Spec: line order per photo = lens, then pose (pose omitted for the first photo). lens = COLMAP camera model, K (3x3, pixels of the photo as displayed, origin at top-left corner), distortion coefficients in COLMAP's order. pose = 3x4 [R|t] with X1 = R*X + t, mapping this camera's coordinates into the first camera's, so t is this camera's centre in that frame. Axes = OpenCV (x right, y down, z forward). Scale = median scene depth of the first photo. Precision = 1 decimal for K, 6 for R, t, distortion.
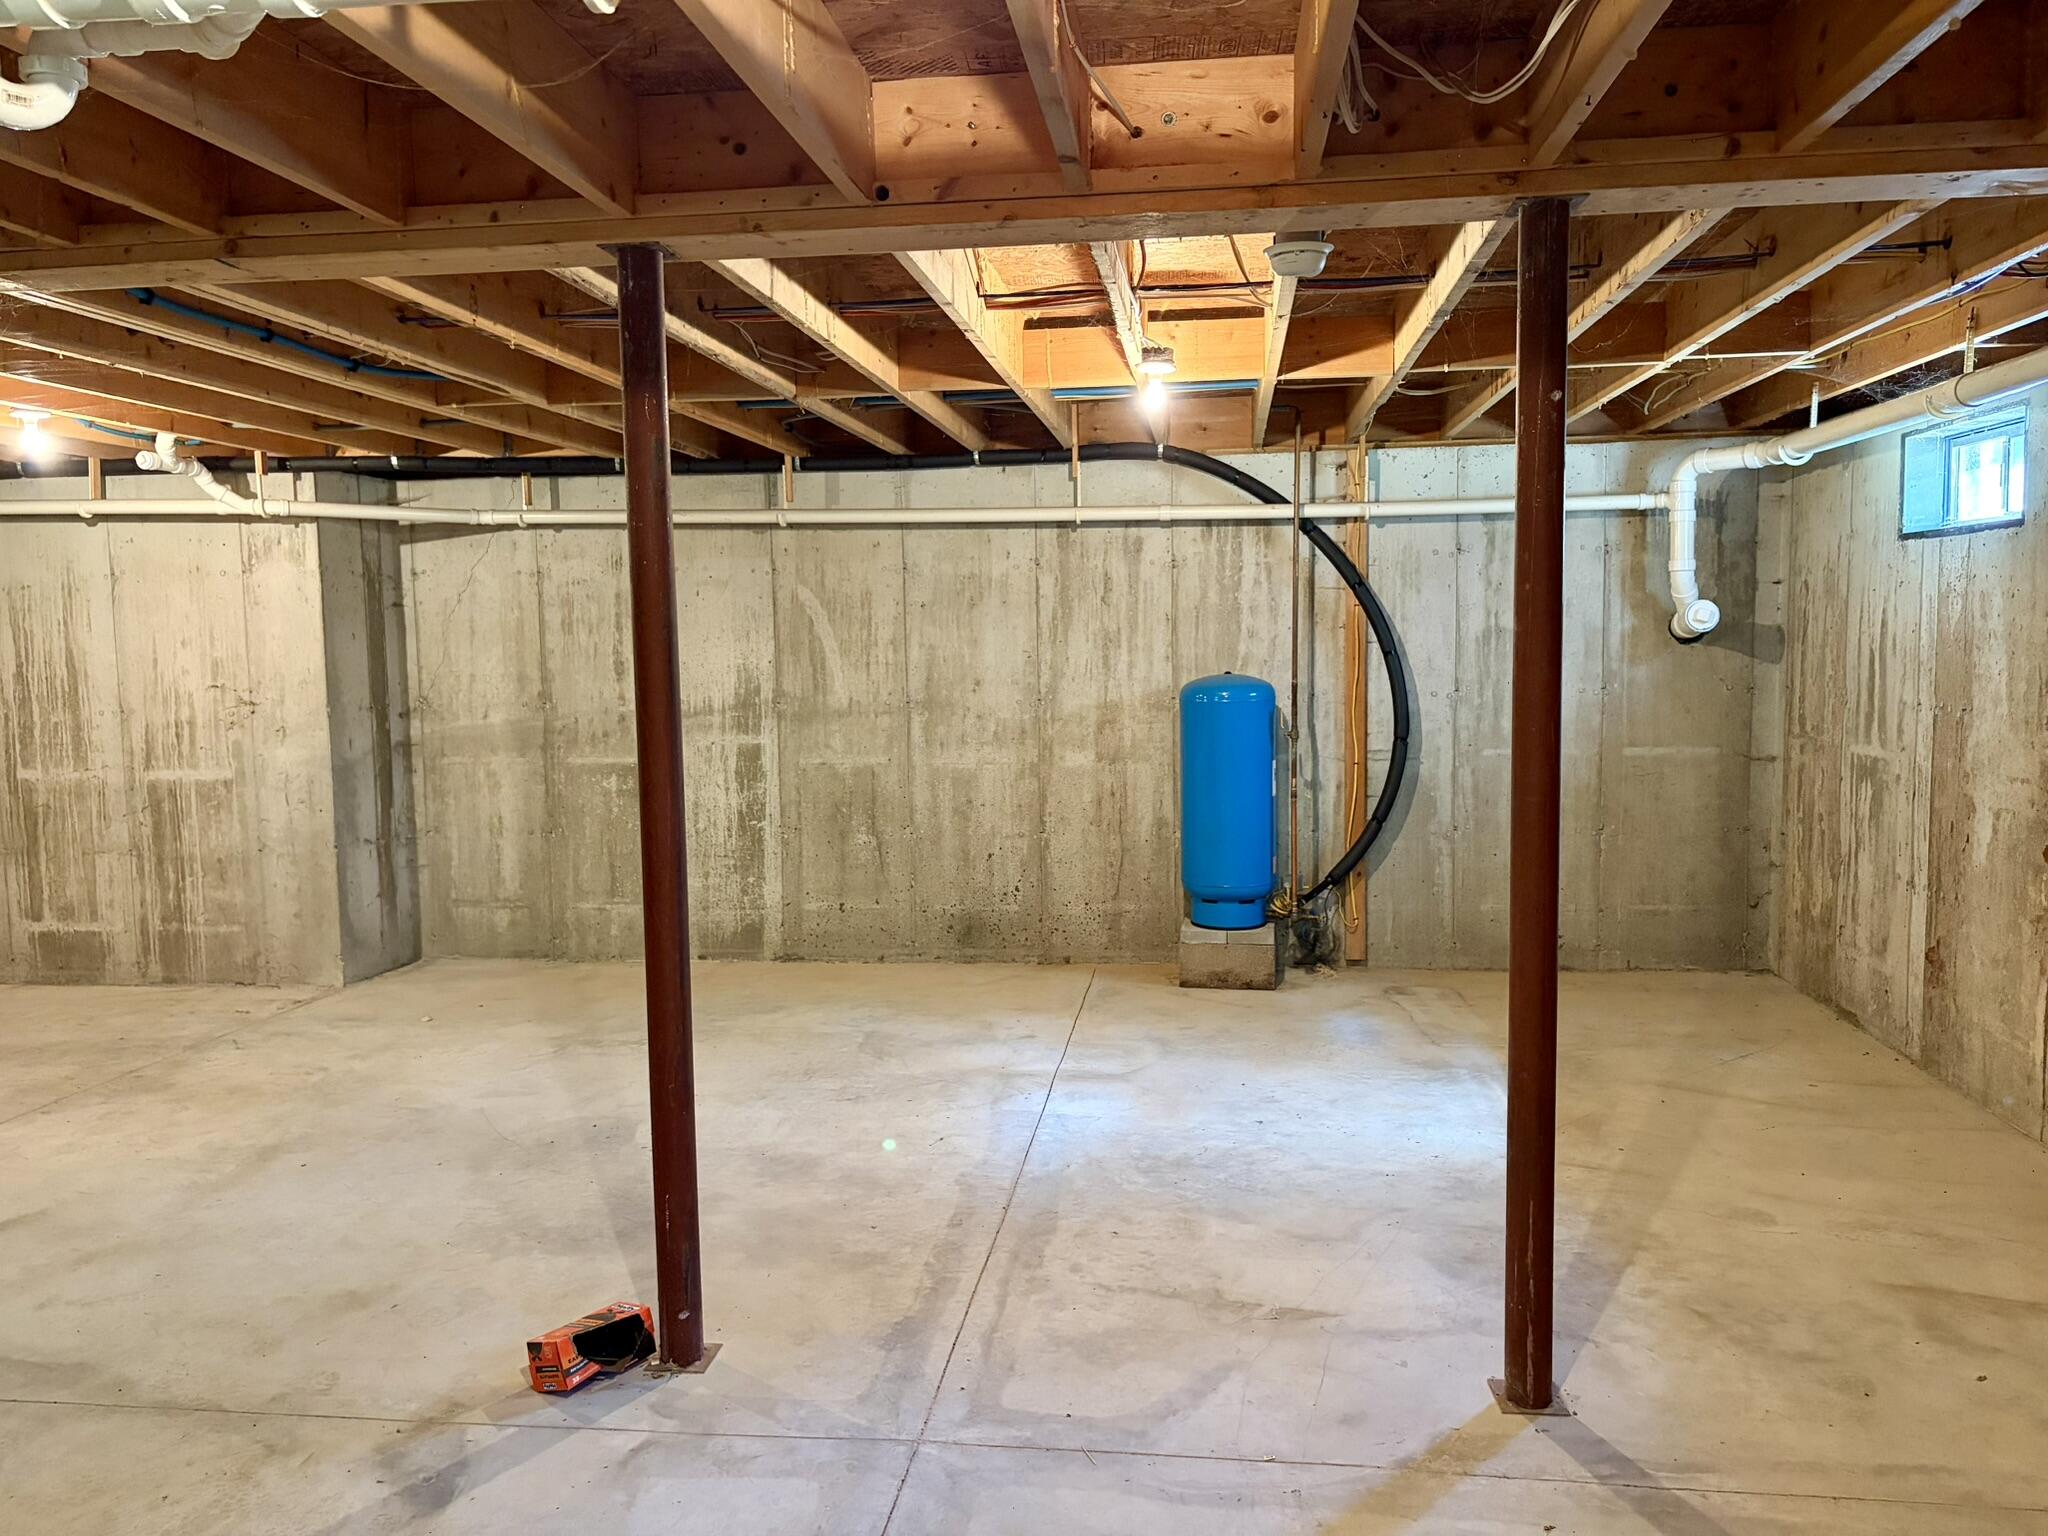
lens RADIAL K [[1566.8, 0, 1024.0], [0, 1566.8, 768.0], [0, 0, 1]] dist [0.011297, 0.003007]
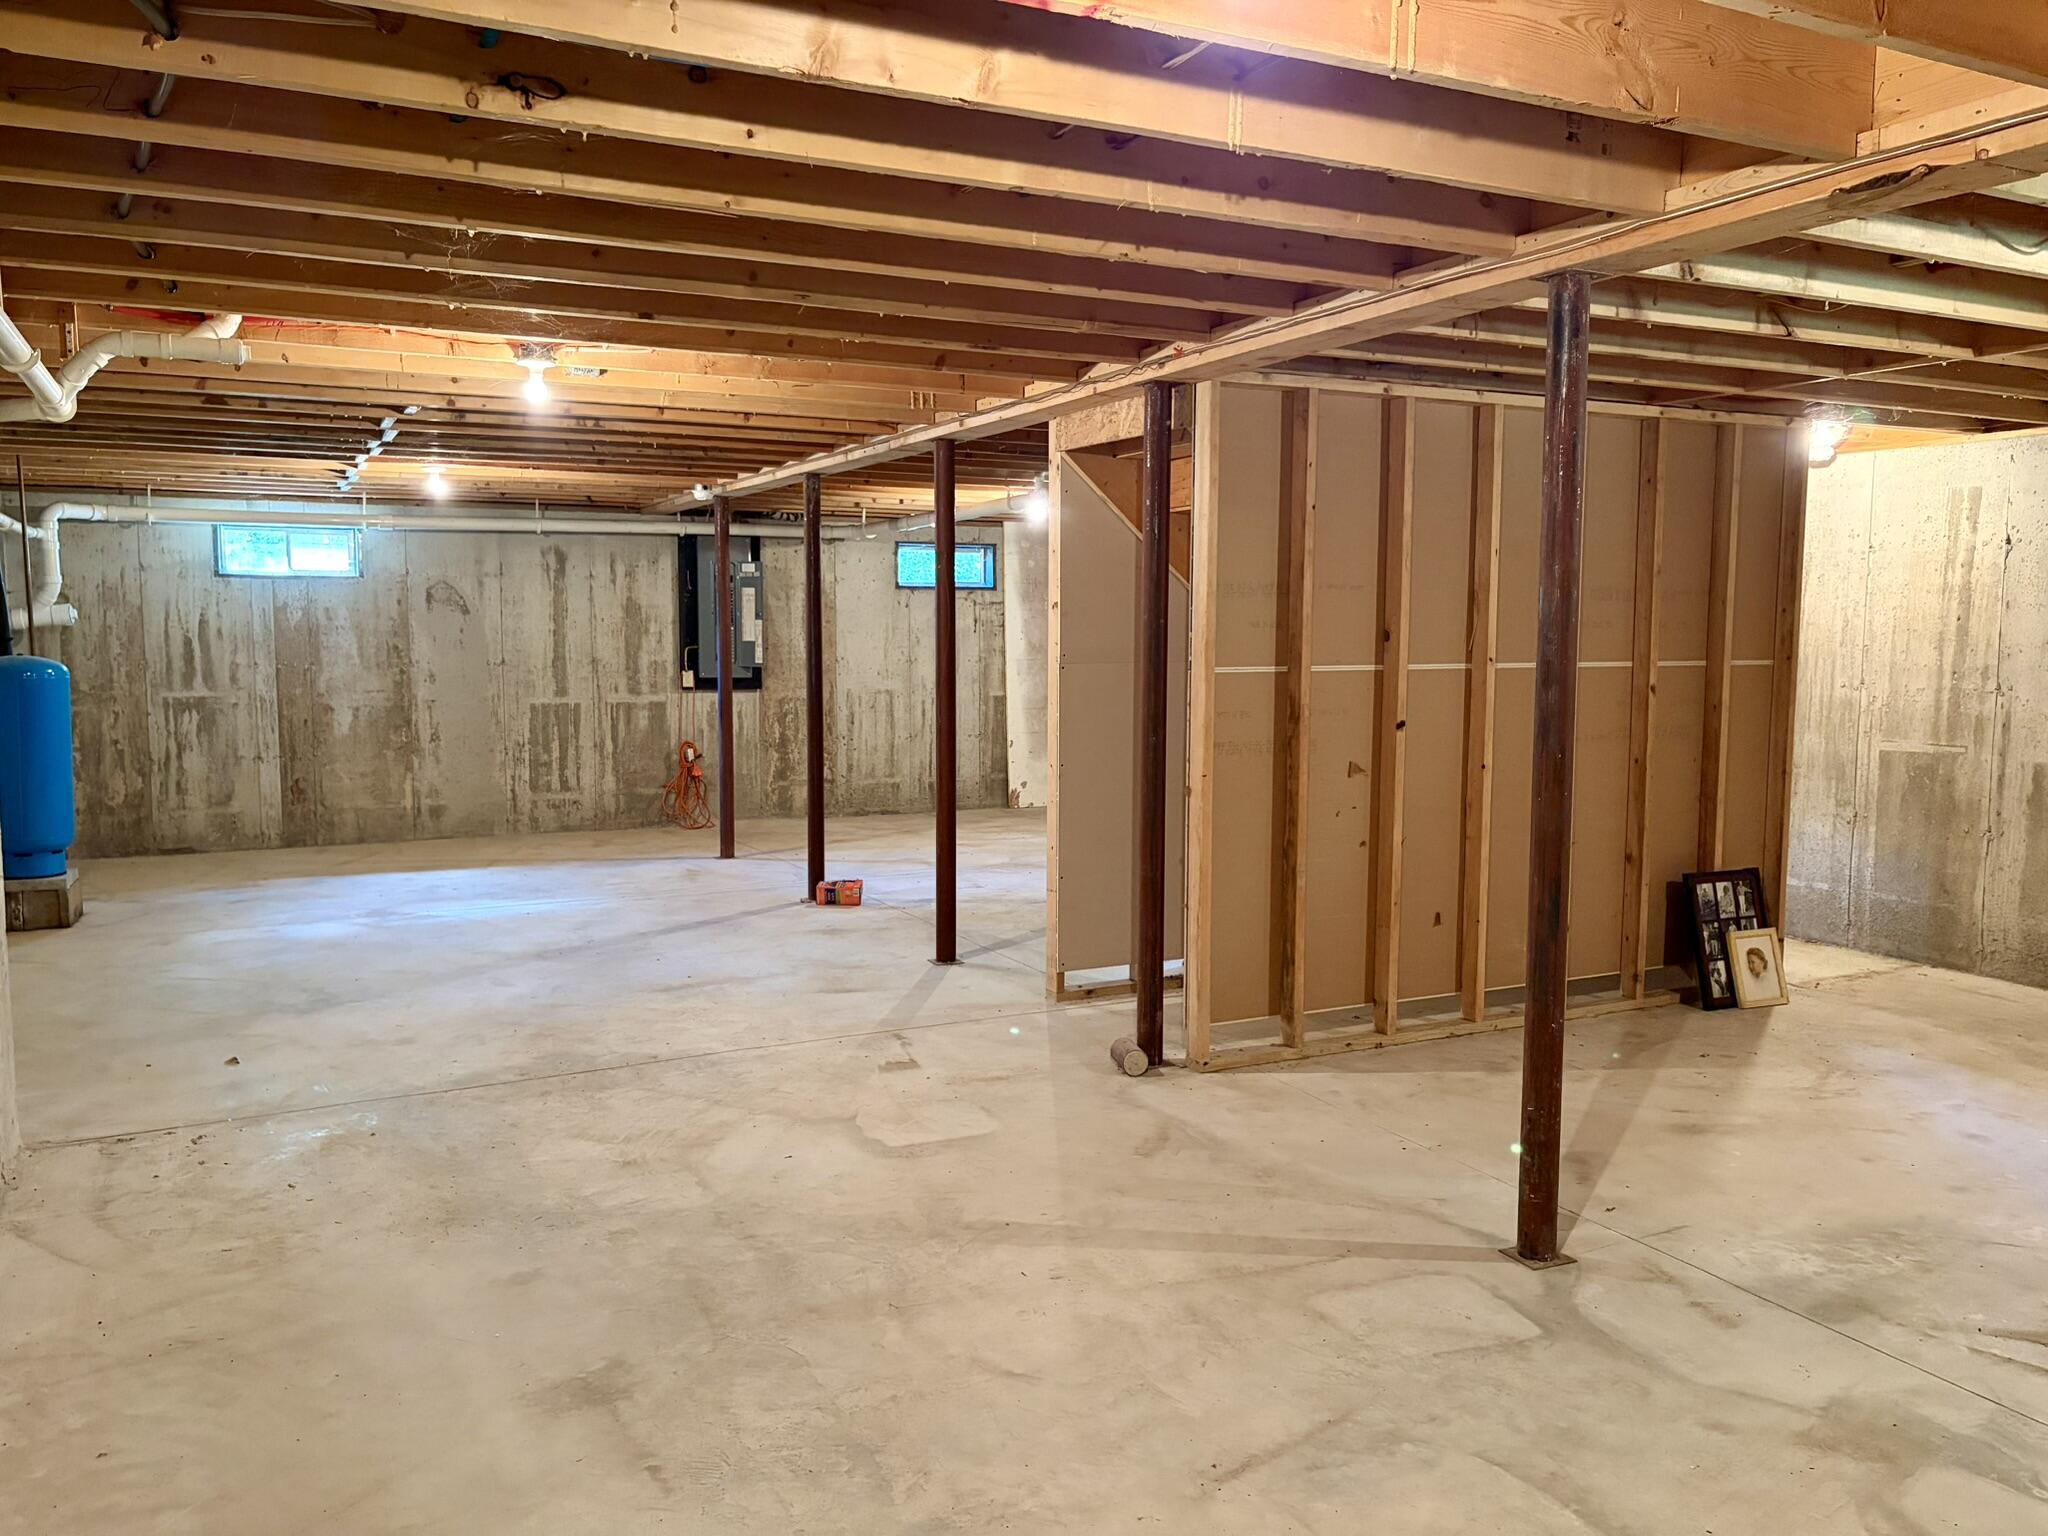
lens RADIAL K [[1566.8, 0, 1024.0], [0, 1566.8, 768.0], [0, 0, 1]] dist [0.011297, 0.003007]
pose [[-0.555915, -0.059587, 0.829101, -1.619919], [0.083069, 0.988452, 0.126738, -0.084143], [-0.827078, 0.139328, -0.544545, 1.343099]]
